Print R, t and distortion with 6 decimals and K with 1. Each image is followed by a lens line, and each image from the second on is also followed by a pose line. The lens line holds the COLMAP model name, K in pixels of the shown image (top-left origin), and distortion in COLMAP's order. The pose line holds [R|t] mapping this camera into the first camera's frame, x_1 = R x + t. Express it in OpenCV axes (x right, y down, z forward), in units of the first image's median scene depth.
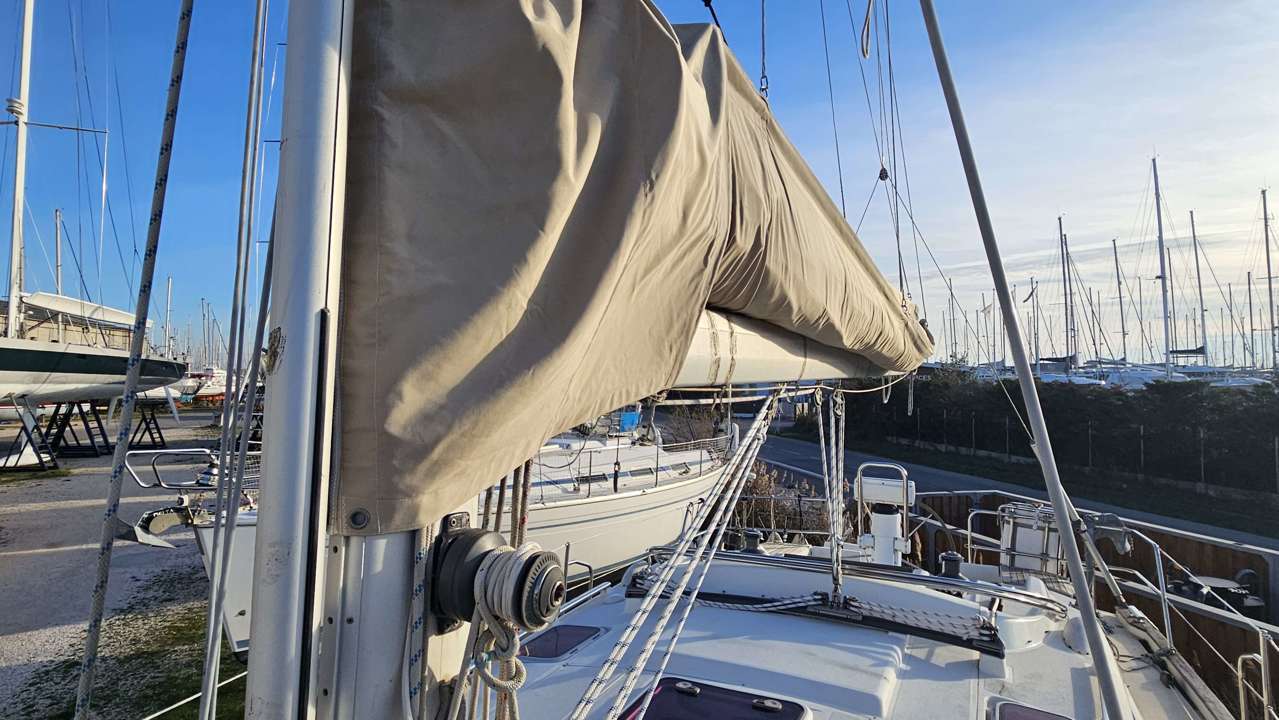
lens RADIAL K [[724.4, 0, 639.5], [0, 724.4, 360.0], [0, 0, 1]] dist [-0.004831, -0.000695]
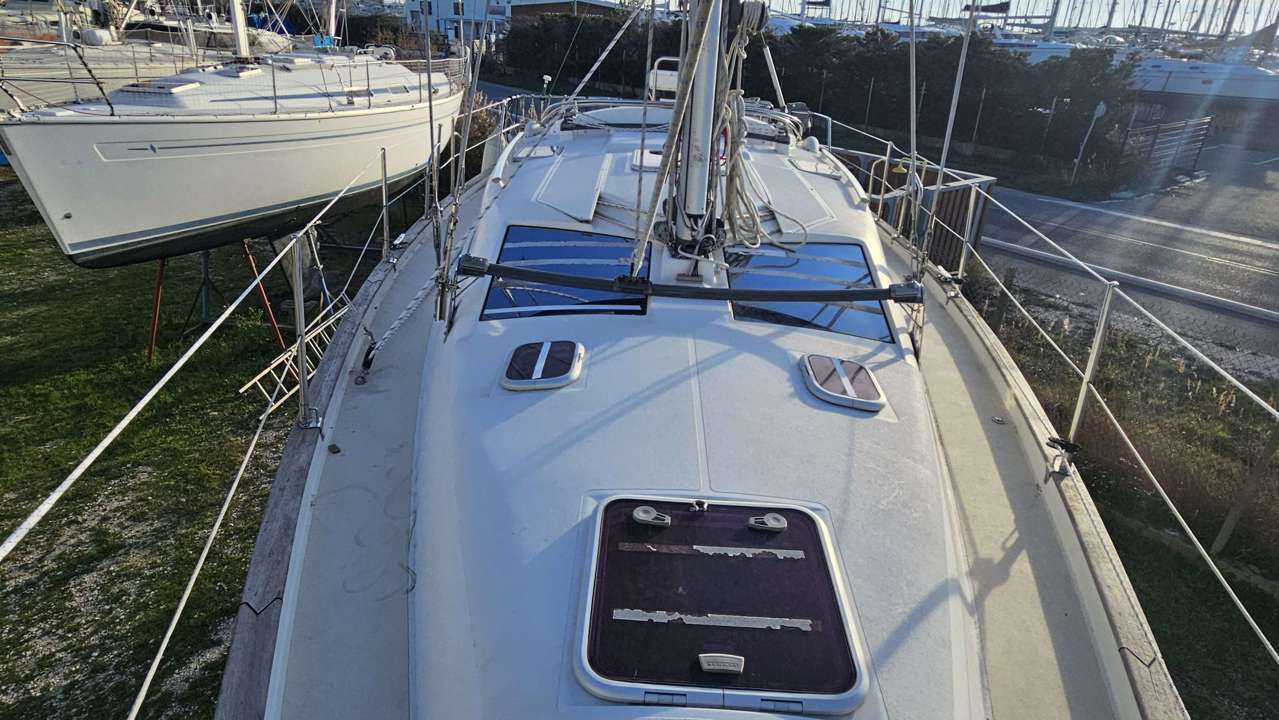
lens RADIAL K [[724.4, 0, 639.5], [0, 724.4, 360.0], [0, 0, 1]] dist [-0.004831, -0.000695]
pose [[0.905868, -0.142087, 0.399016, -0.117579], [-0.054876, 0.894744, 0.443196, 0.018828], [-0.419990, -0.423373, 0.802723, -0.100019]]
